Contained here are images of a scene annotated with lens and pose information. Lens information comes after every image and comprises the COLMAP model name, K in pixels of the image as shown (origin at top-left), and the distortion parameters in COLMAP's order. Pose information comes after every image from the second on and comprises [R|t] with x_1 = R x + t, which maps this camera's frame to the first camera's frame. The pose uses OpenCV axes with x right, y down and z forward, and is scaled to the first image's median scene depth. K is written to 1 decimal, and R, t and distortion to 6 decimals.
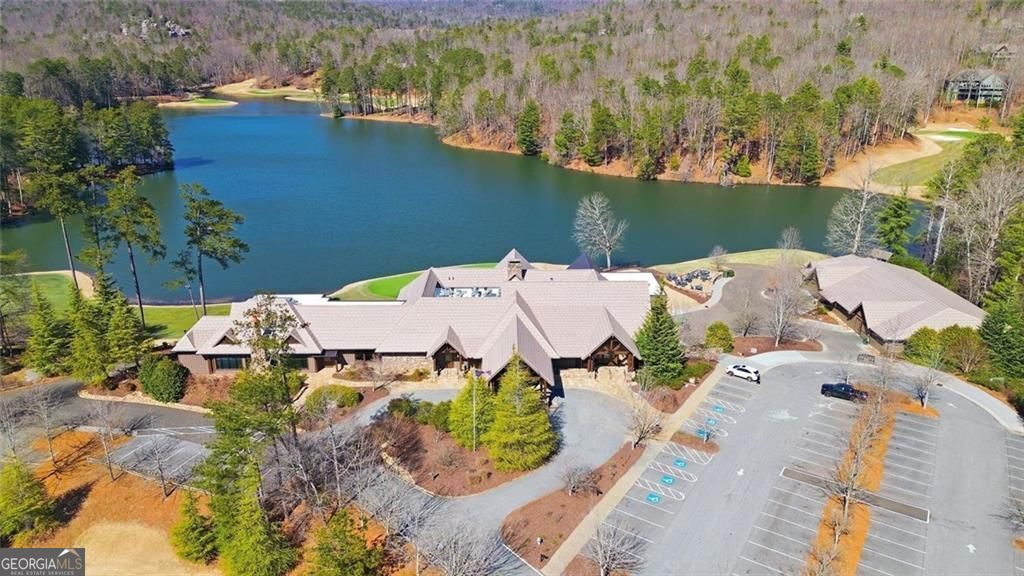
lens RADIAL K [[727.6, 0, 511.5], [0, 727.6, 289.8], [0, 0, 1]] dist [0.056481, -0.009926]
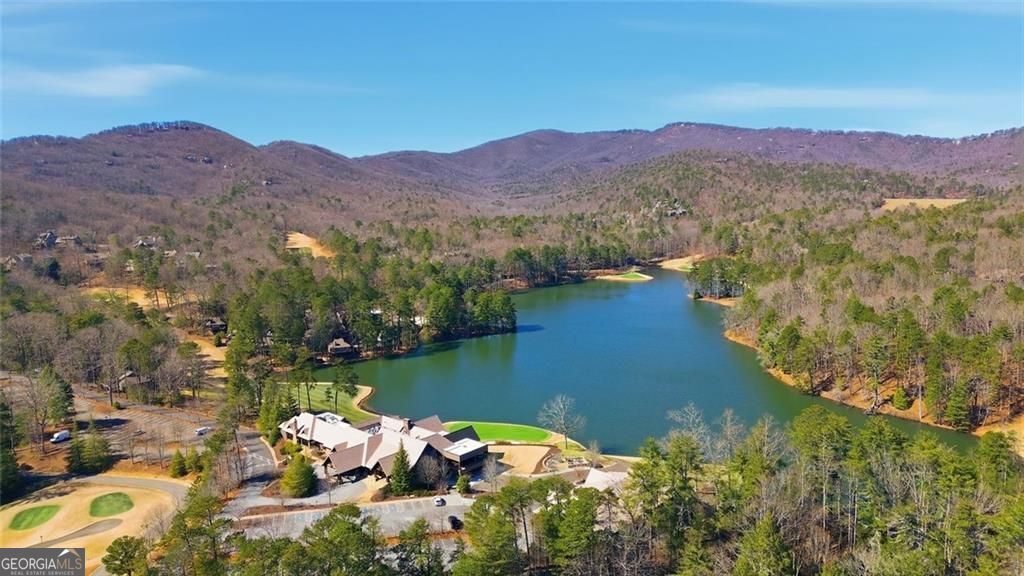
lens RADIAL K [[727.6, 0, 513.7], [0, 727.6, 287.9], [0, 0, 1]] dist [0.056481, -0.009926]
pose [[0.737980, 0.079885, -0.670077, 0.534592], [-0.210103, 0.970814, -0.115656, -0.076611], [0.641281, 0.226137, 0.733226, -0.127522]]
